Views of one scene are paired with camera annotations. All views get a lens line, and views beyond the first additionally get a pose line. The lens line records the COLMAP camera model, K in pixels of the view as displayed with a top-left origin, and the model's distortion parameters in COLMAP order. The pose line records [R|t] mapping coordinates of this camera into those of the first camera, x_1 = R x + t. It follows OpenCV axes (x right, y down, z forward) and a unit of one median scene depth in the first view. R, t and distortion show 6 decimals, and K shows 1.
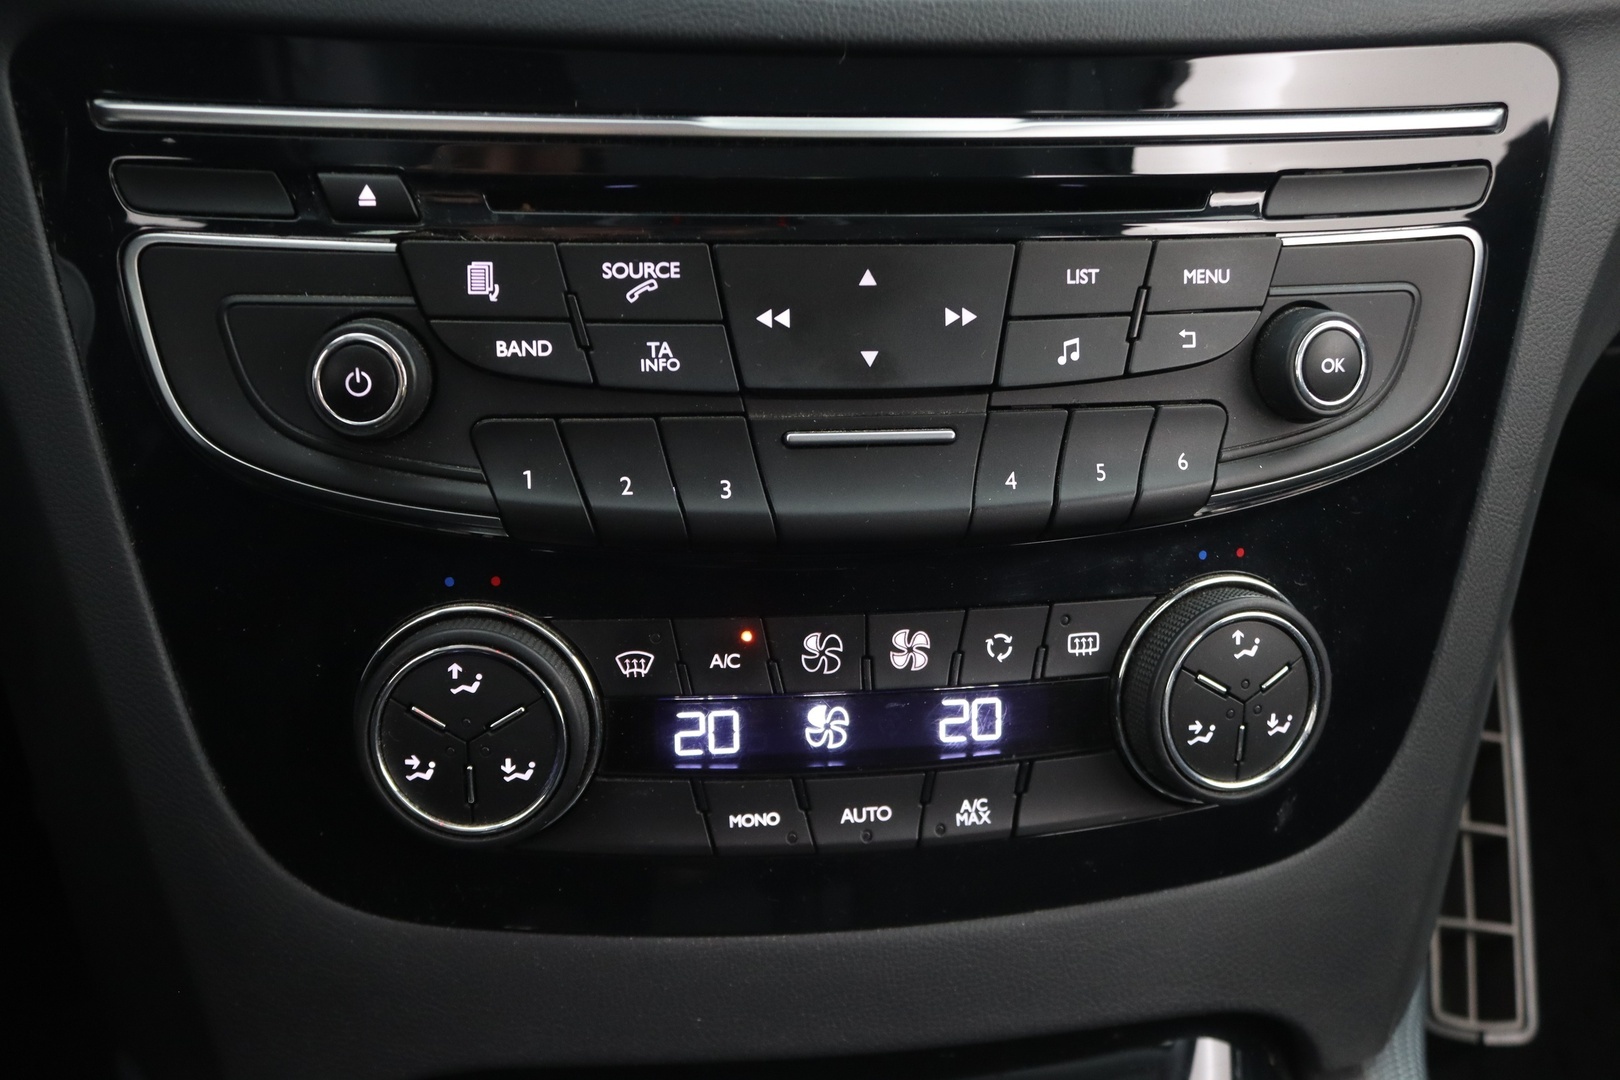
lens RADIAL K [[1977.5, 0, 838.0], [0, 1977.5, 541.1], [0, 0, 1]] dist [-0.105534, 0.000608]
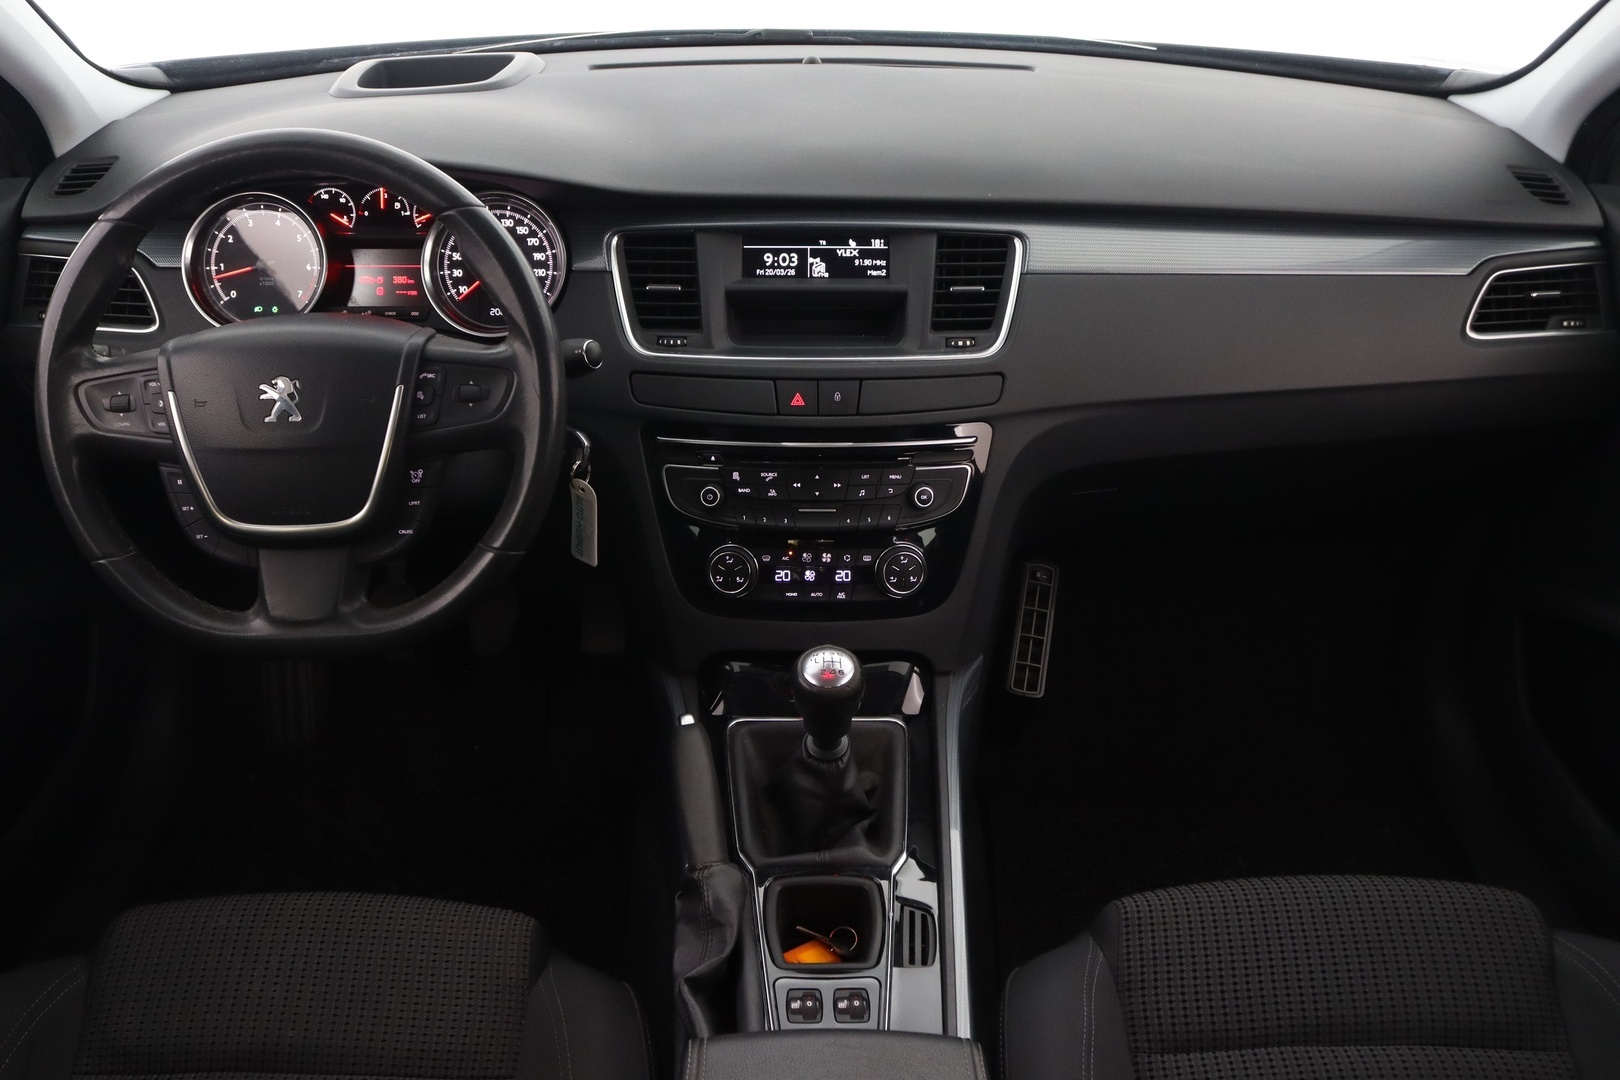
lens RADIAL K [[1495.8, 0, 816.2], [0, 1495.8, 518.7], [0, 0, 1]] dist [-0.143161, 0.008968]
pose [[0.985194, 0.021390, -0.170103, 0.594326], [-0.031444, 0.997900, -0.056630, 0.160432], [0.168534, 0.061140, 0.983798, -2.386971]]
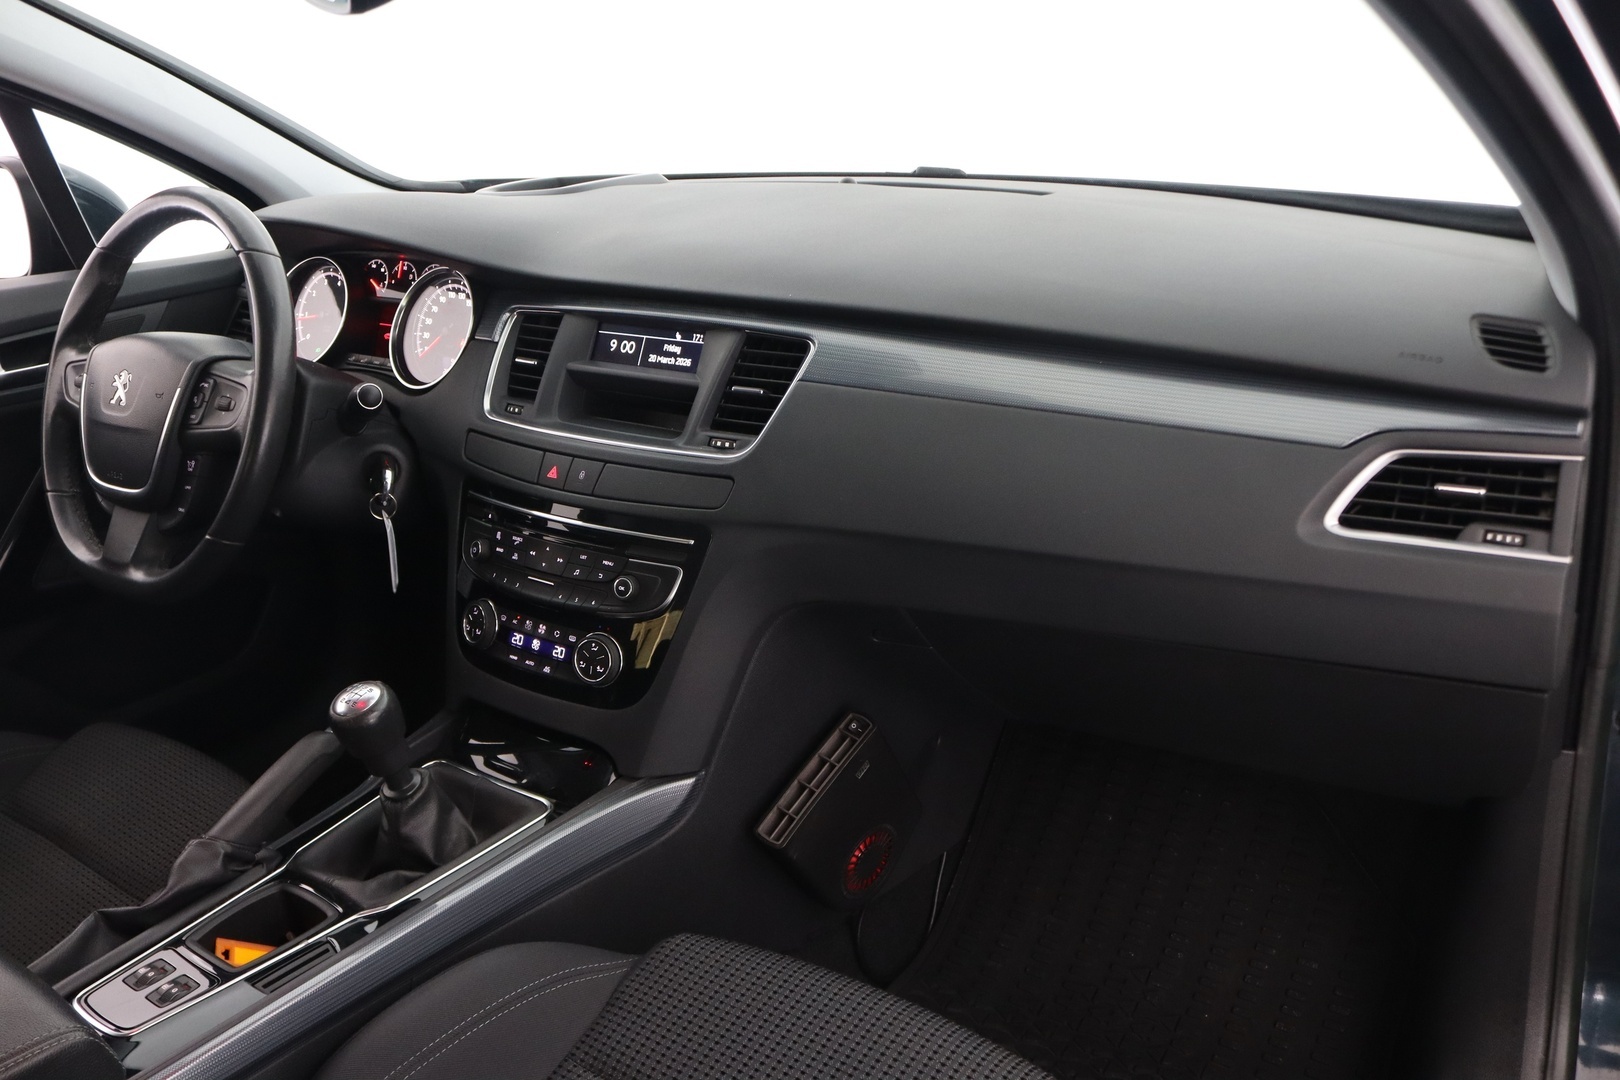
lens RADIAL K [[1349.6, 0, 810.0], [0, 1349.6, 540.0], [0, 0, 1]] dist [-0.191510, 0.051839]
pose [[0.700036, 0.158092, -0.696388, 2.596927], [-0.285709, 0.955739, -0.070236, -0.102403], [0.654462, 0.248132, 0.714220, -0.863230]]
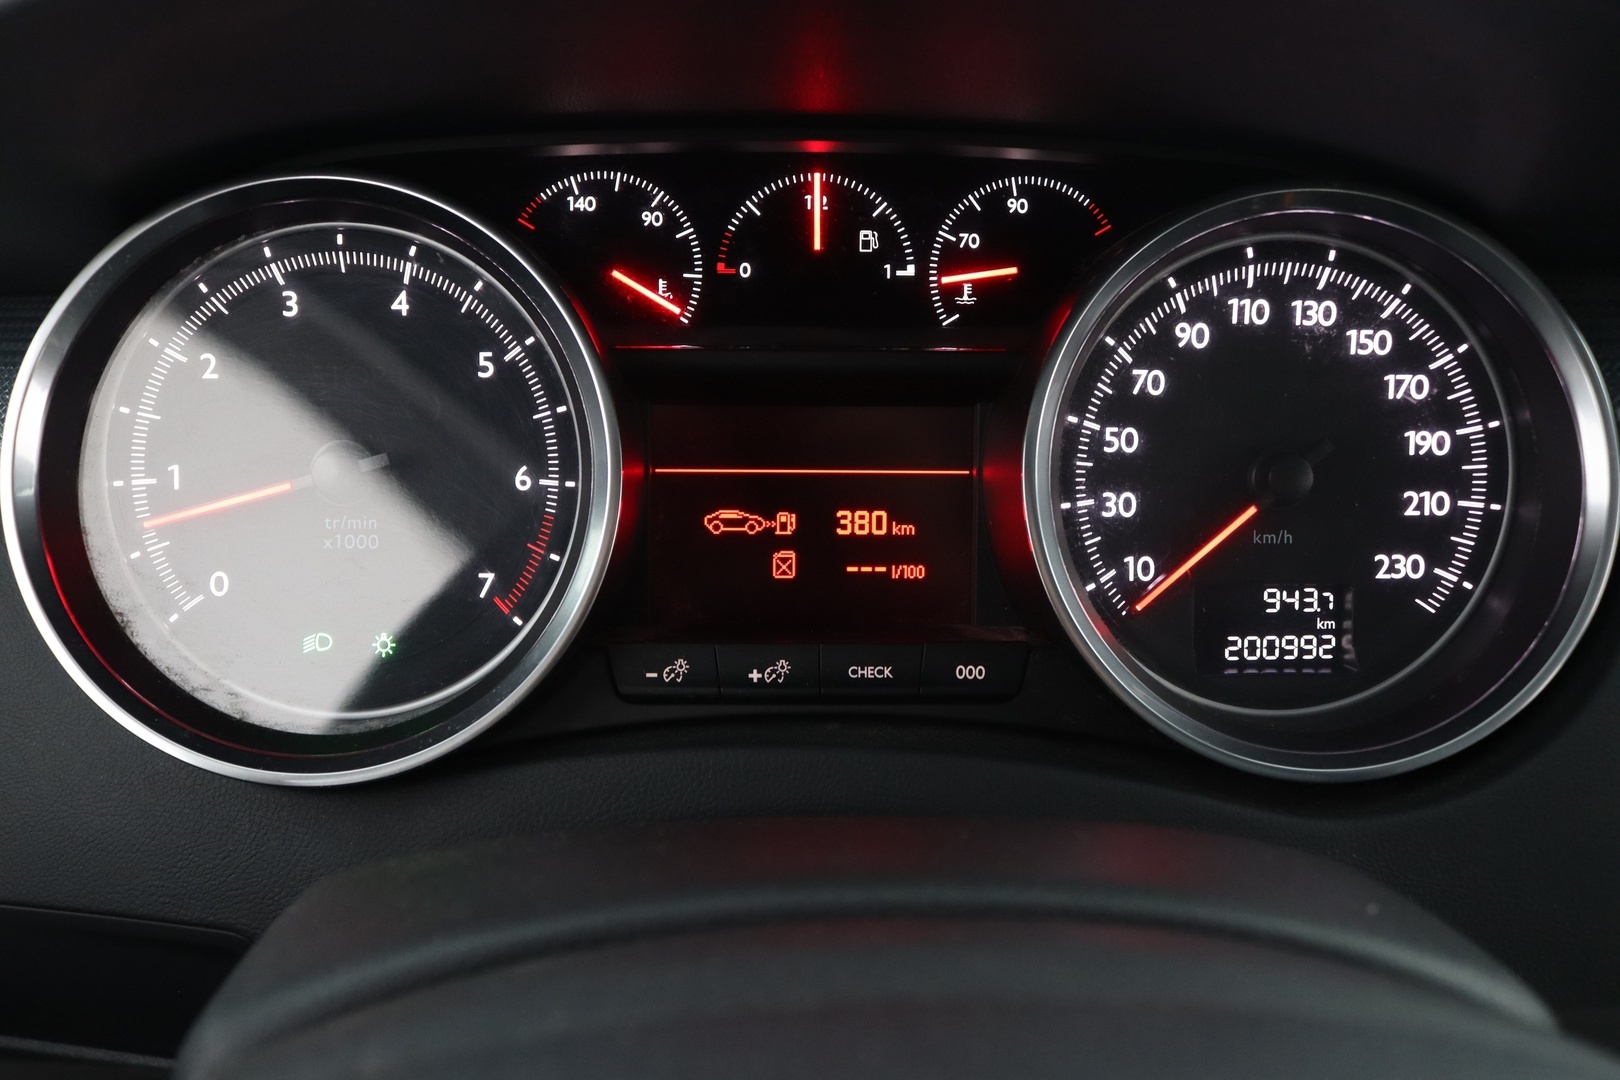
lens RADIAL K [[1495.8, 0, 816.2], [0, 1495.8, 518.7], [0, 0, 1]] dist [-0.143161, 0.008968]
pose [[0.986069, -0.000035, -0.166339, -0.925737], [-0.021934, 0.991240, -0.130238, -0.480403], [0.164887, 0.132072, 0.977430, 0.035964]]
